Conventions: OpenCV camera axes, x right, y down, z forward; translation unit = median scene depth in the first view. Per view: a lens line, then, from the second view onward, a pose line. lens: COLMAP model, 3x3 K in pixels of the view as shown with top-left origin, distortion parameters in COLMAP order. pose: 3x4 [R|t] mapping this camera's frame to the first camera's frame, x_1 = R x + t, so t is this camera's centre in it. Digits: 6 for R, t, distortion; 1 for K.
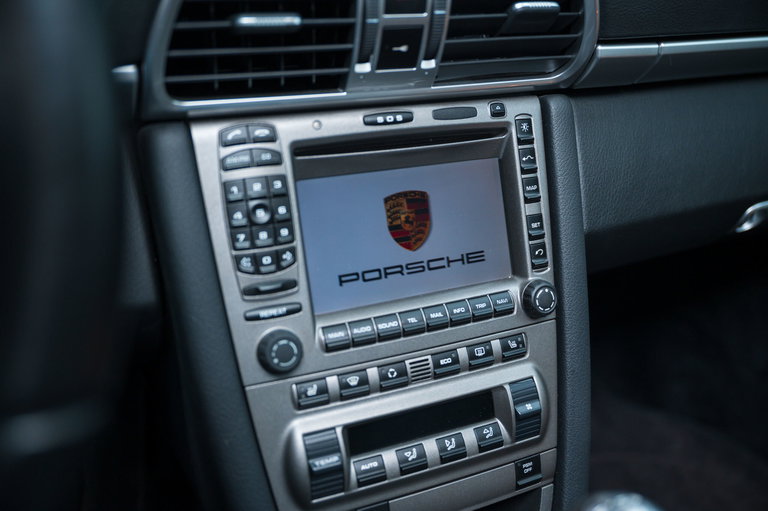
lens RADIAL K [[754.2, 0, 384.0], [0, 754.2, 255.5], [0, 0, 1]] dist [0.001424, -0.001905]
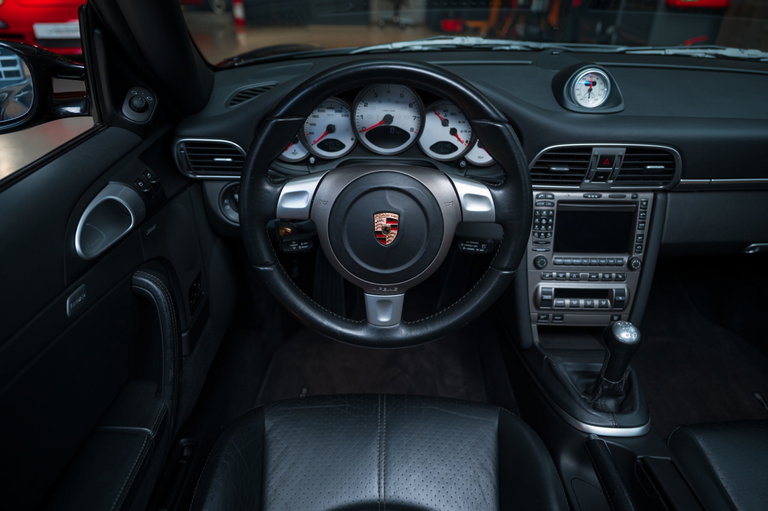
lens RADIAL K [[512.8, 0, 384.0], [0, 512.8, 255.5], [0, 0, 1]] dist [-0.000431, 0.002289]
pose [[0.905457, 0.223716, -0.360691, 0.044098], [-0.160957, 0.967320, 0.195918, -0.217412], [0.392734, -0.119340, 0.911876, -1.247511]]
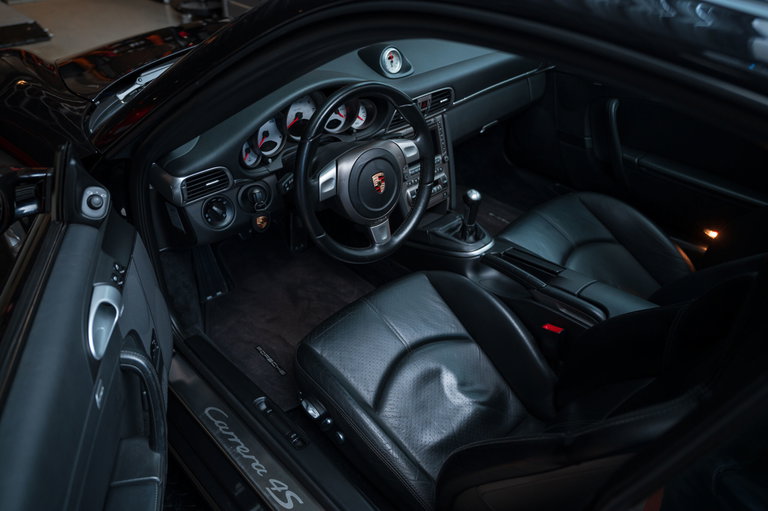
lens RADIAL K [[586.3, 0, 383.3], [0, 586.3, 249.7], [0, 0, 1]] dist [-0.006261, 0.000944]
pose [[0.944613, -0.175488, 0.277327, -1.394655], [0.099118, 0.958118, 0.268672, -0.460050], [-0.312861, -0.226303, 0.922445, -2.613144]]
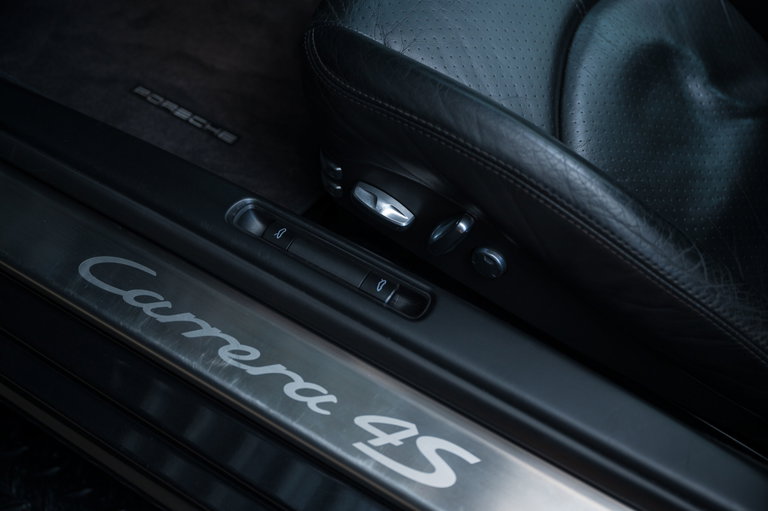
lens RADIAL K [[826.0, 0, 384.0], [0, 826.0, 255.5], [0, 0, 1]] dist [0.002444, 0.003472]
pose [[0.818459, -0.443058, 0.365820, -1.666835], [0.157964, 0.785671, 0.598137, 0.291351], [-0.552424, -0.431765, 0.713027, -0.956542]]
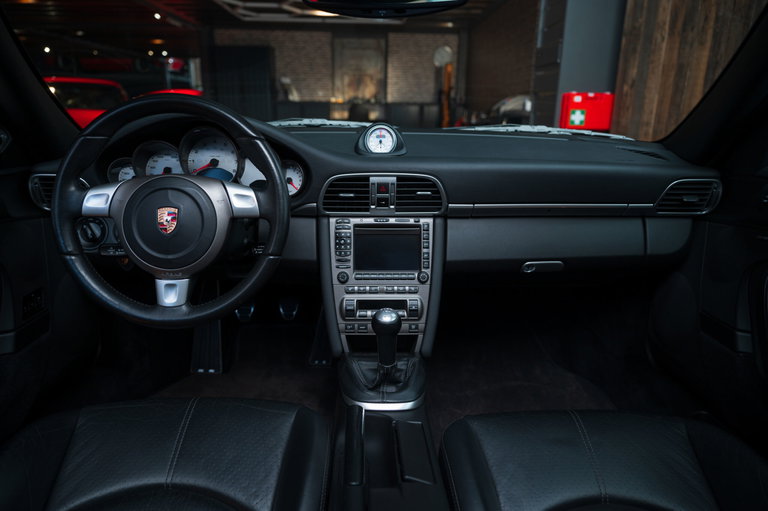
lens RADIAL K [[516.5, 0, 381.7], [0, 516.5, 257.6], [0, 0, 1]] dist [-0.003092, 0.000901]
pose [[0.919527, 0.114827, -0.375879, 0.971443], [-0.146849, 0.987482, -0.057578, 0.143473], [0.364562, 0.108142, 0.924878, -1.310521]]
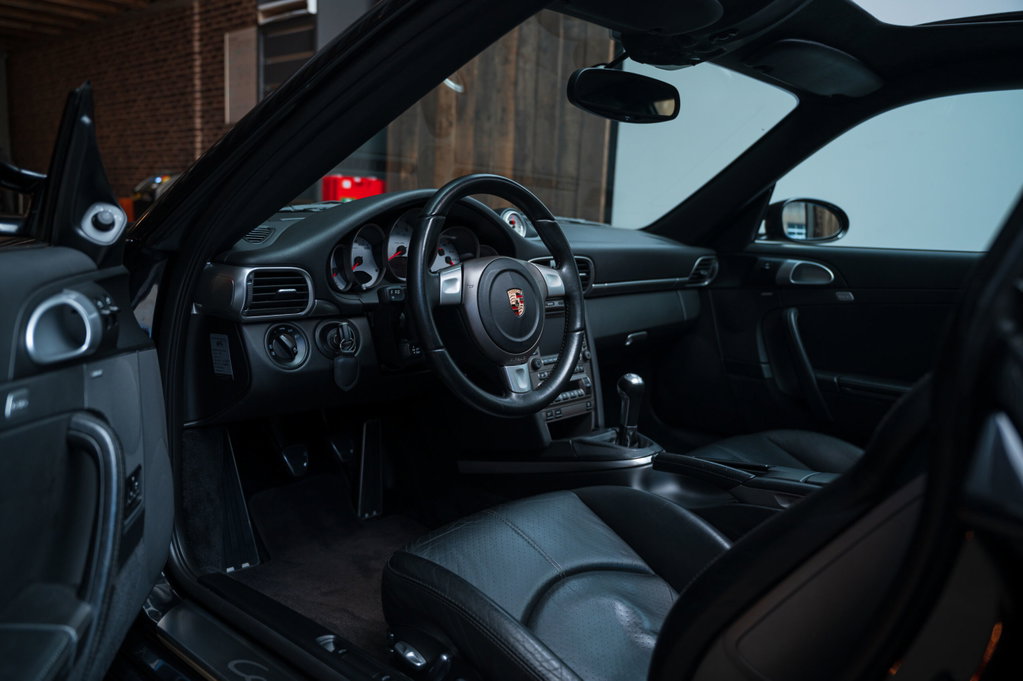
lens RADIAL K [[828.4, 0, 511.5], [0, 828.4, 340.5], [0, 0, 1]] dist [-0.001469, -0.001469]
pose [[0.915755, -0.028322, 0.400738, -1.783302], [0.108499, 0.977880, -0.178827, 0.693073], [-0.386809, 0.207241, 0.898571, -2.515249]]
